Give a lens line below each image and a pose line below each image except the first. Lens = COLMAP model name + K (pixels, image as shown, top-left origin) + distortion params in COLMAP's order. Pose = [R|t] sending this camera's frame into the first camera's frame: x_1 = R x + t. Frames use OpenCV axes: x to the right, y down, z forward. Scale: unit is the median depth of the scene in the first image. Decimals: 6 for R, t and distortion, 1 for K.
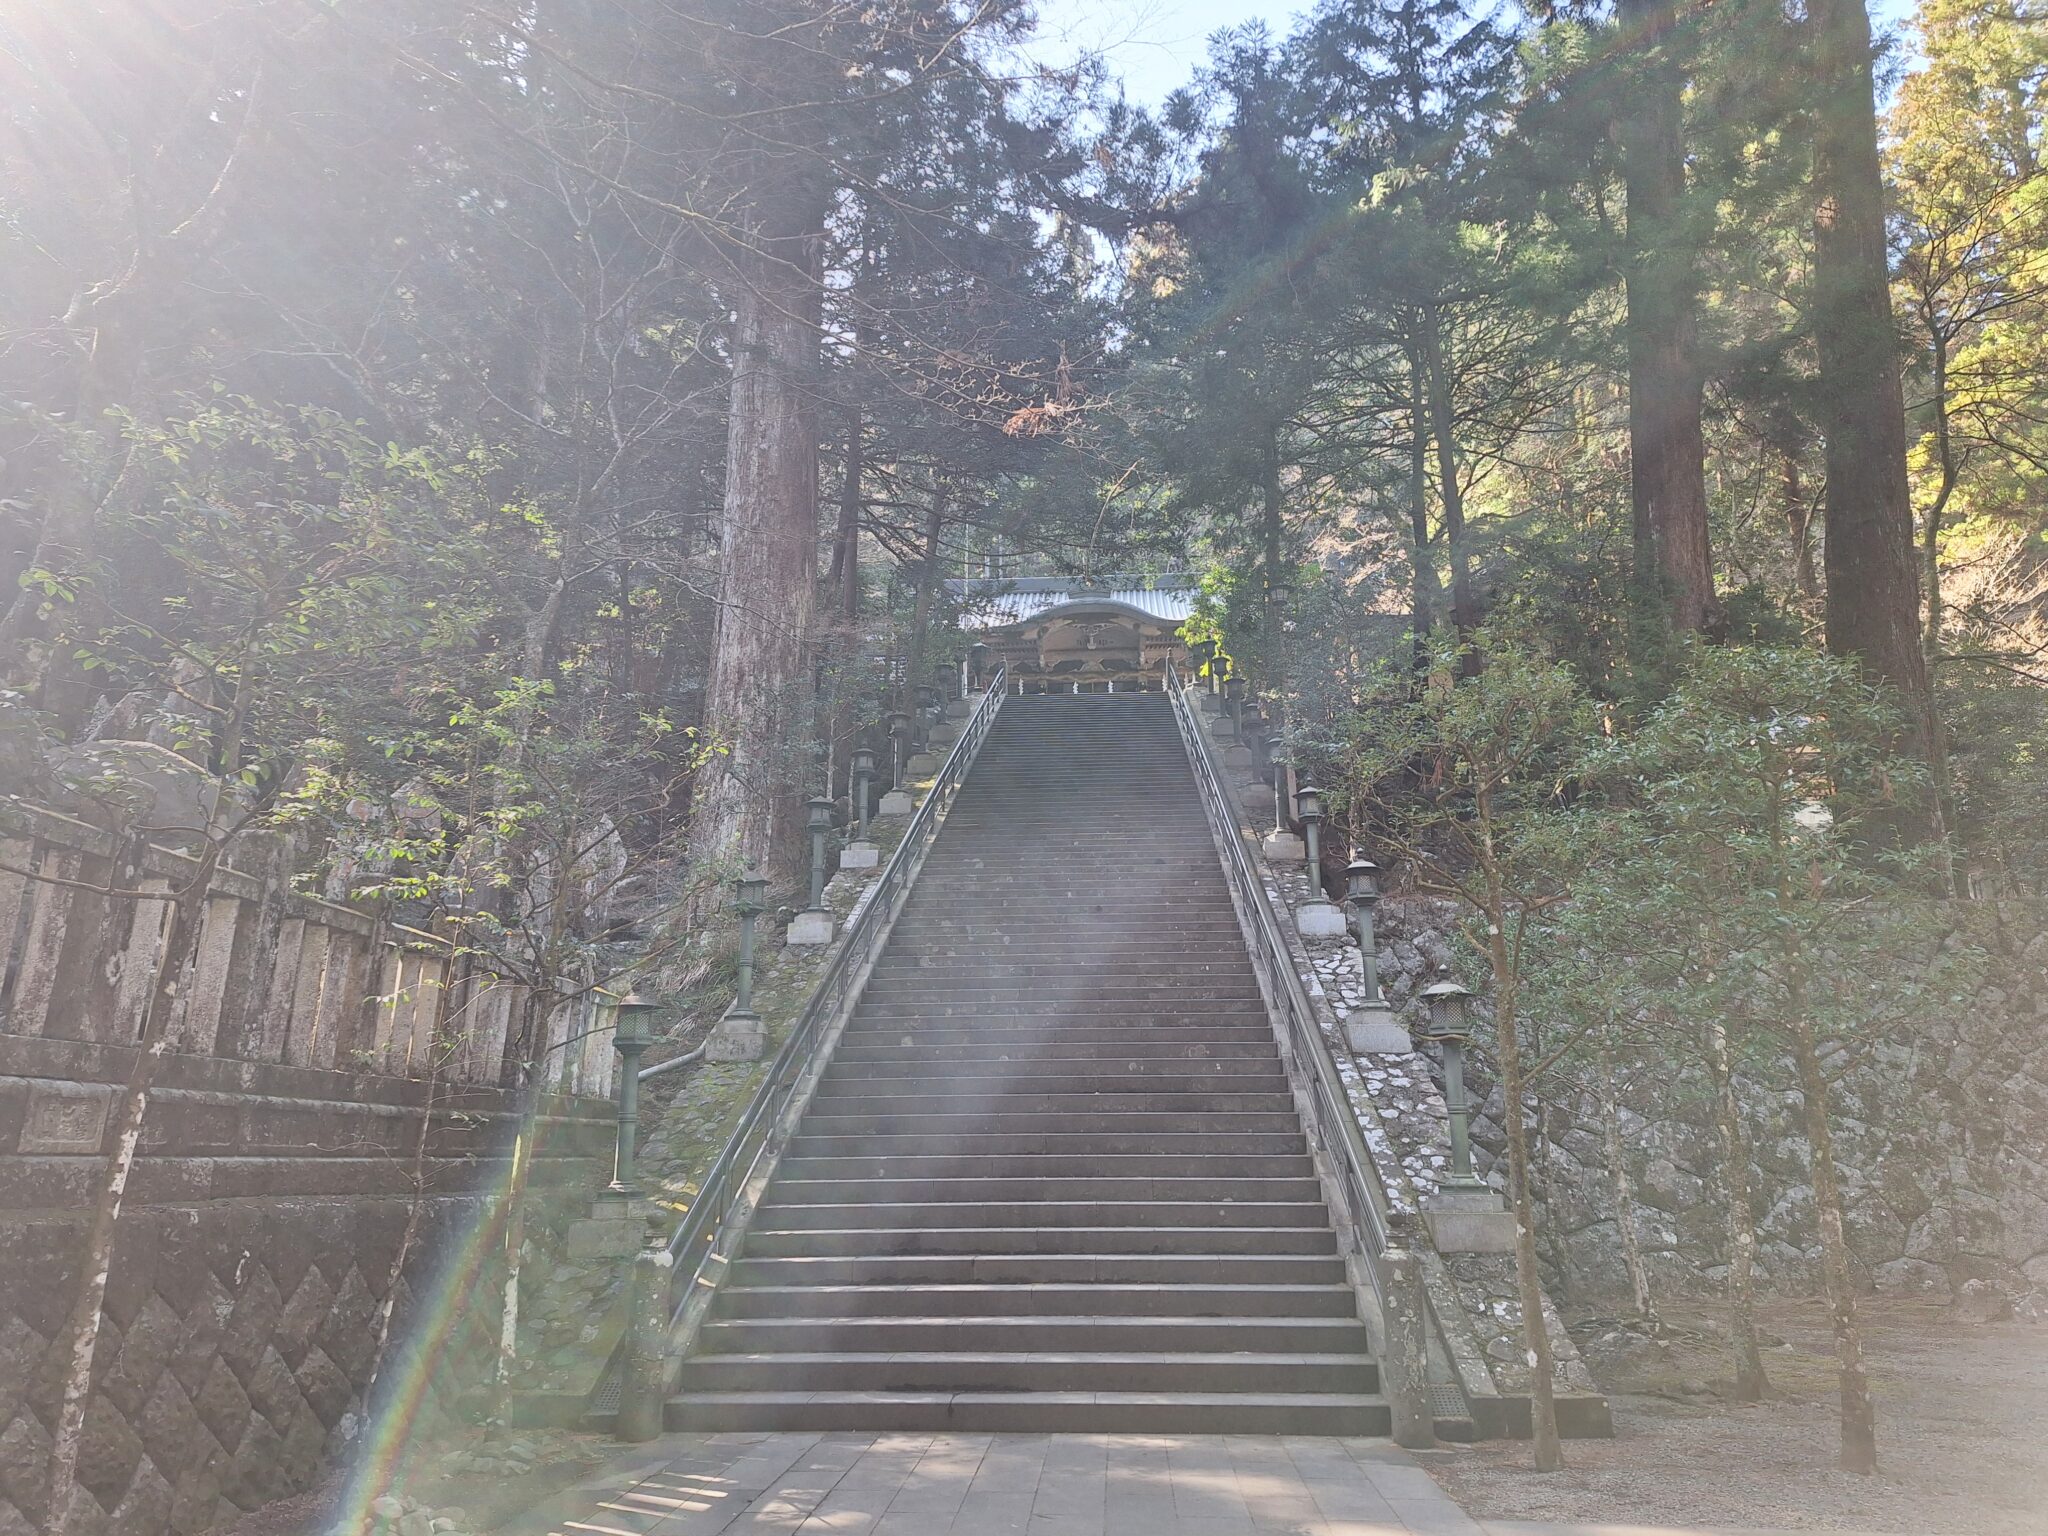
lens RADIAL K [[1396.3, 0, 1040.7], [0, 1396.3, 760.6], [0, 0, 1]] dist [0.085103, -0.062734]
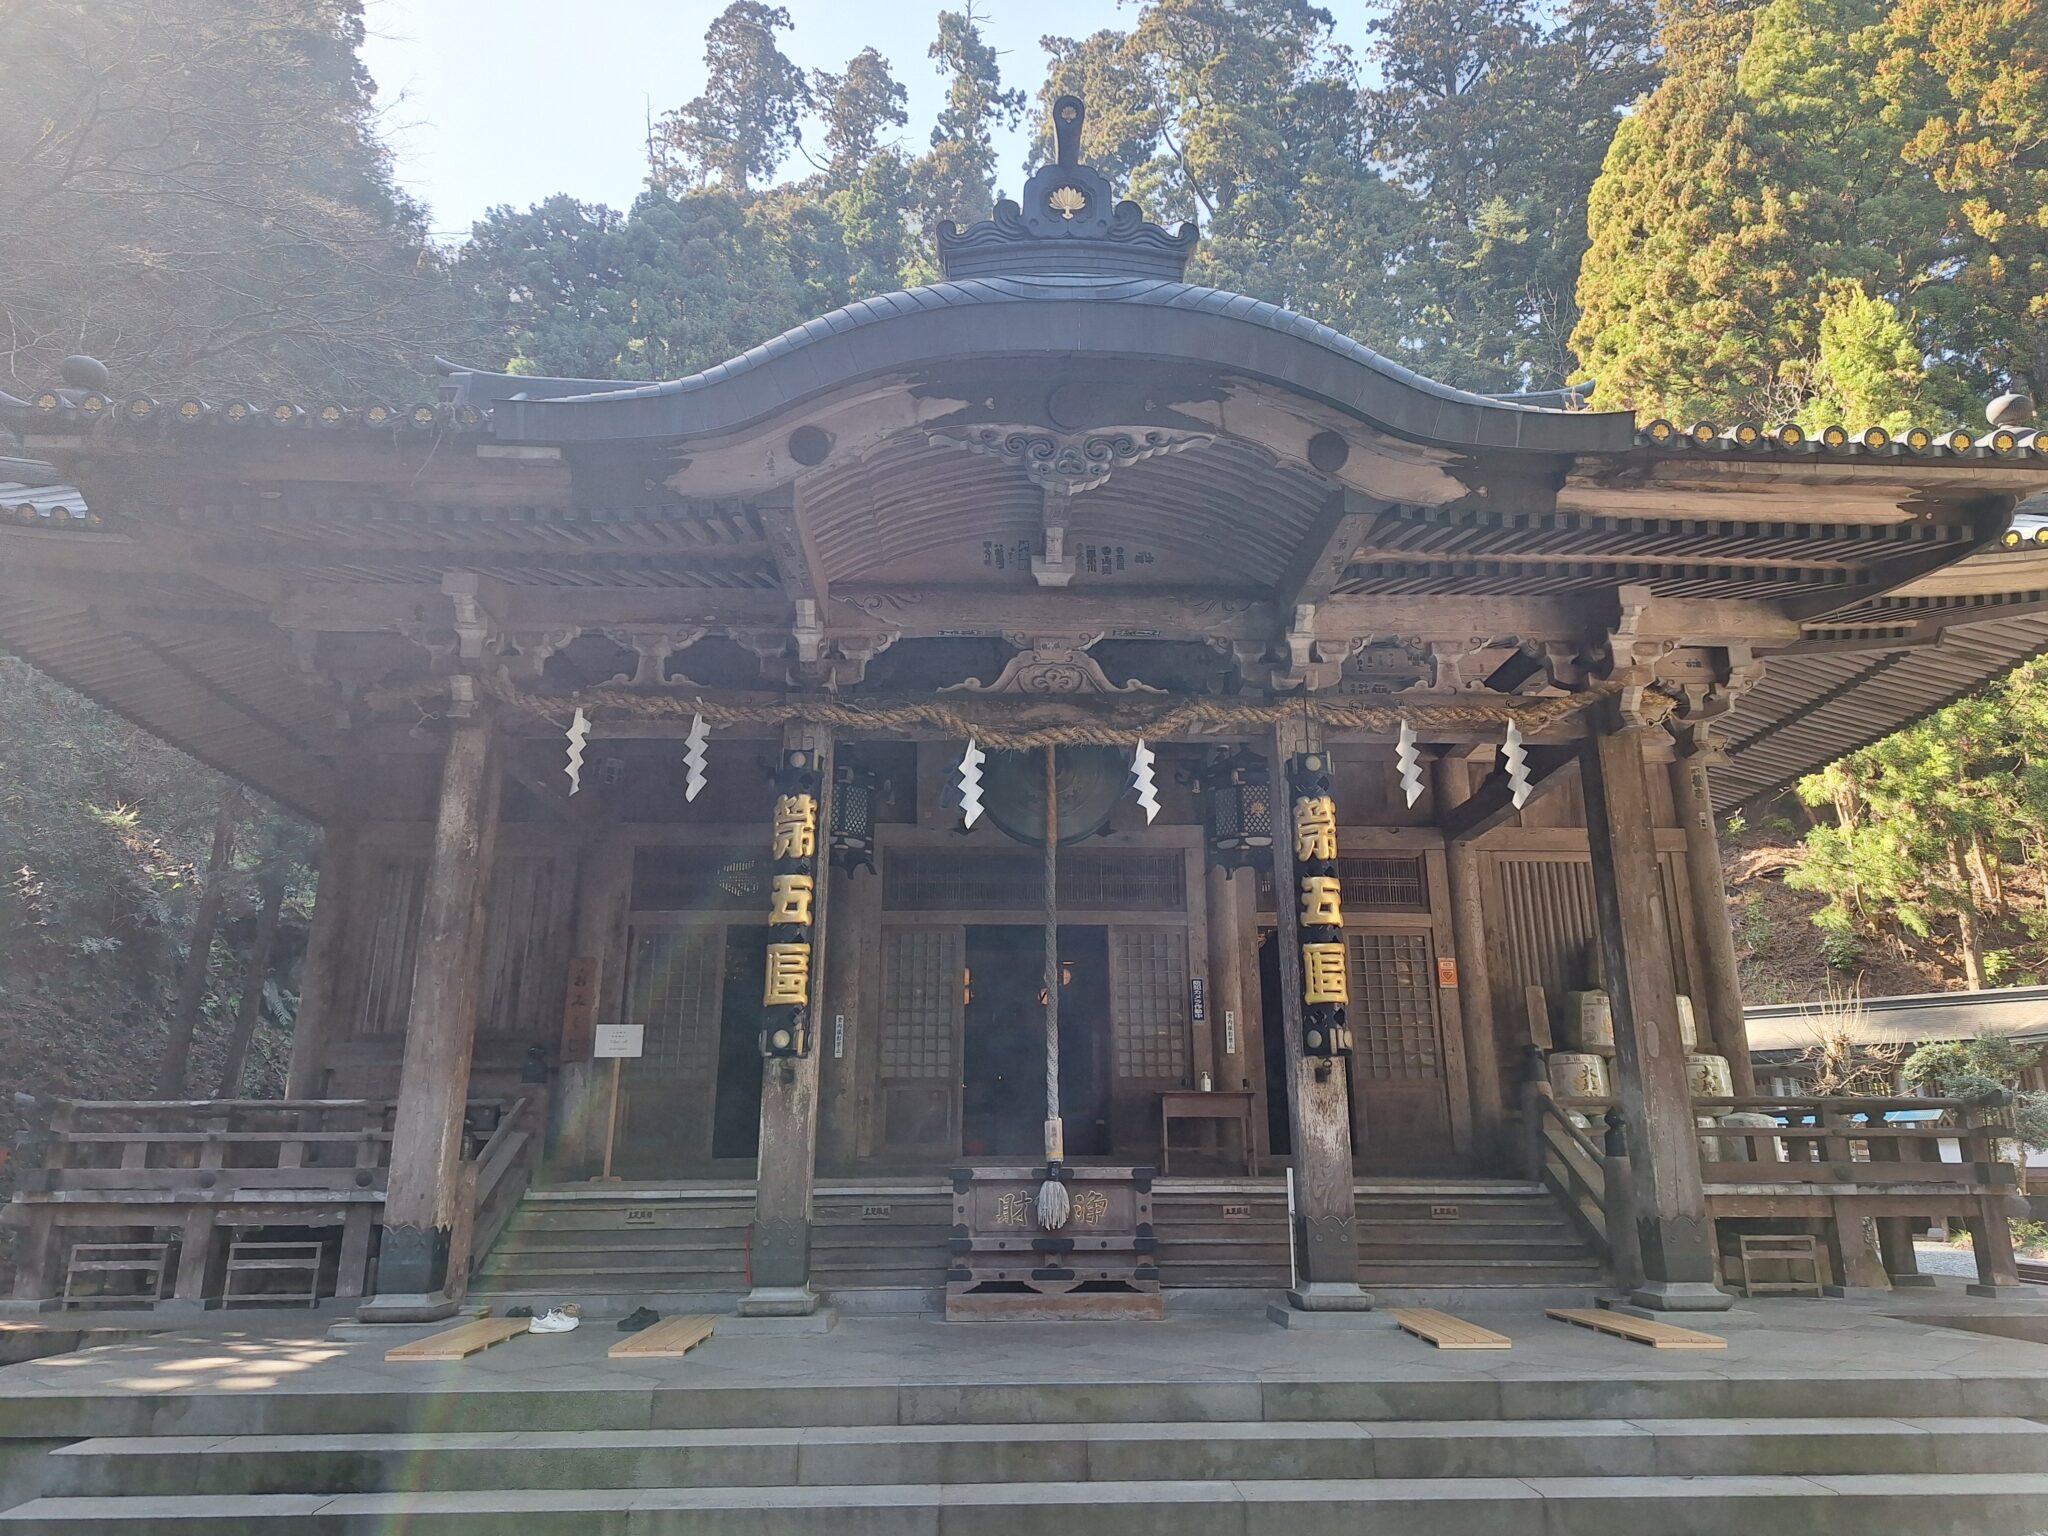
lens RADIAL K [[1396.3, 0, 1058.6], [0, 1396.3, 749.3], [0, 0, 1]] dist [0.085103, -0.062734]
pose [[0.994047, 0.028880, 0.105055, 0.059772], [-0.027906, 0.999553, -0.010734, -0.199316], [-0.105318, 0.007738, 0.994408, 2.980993]]
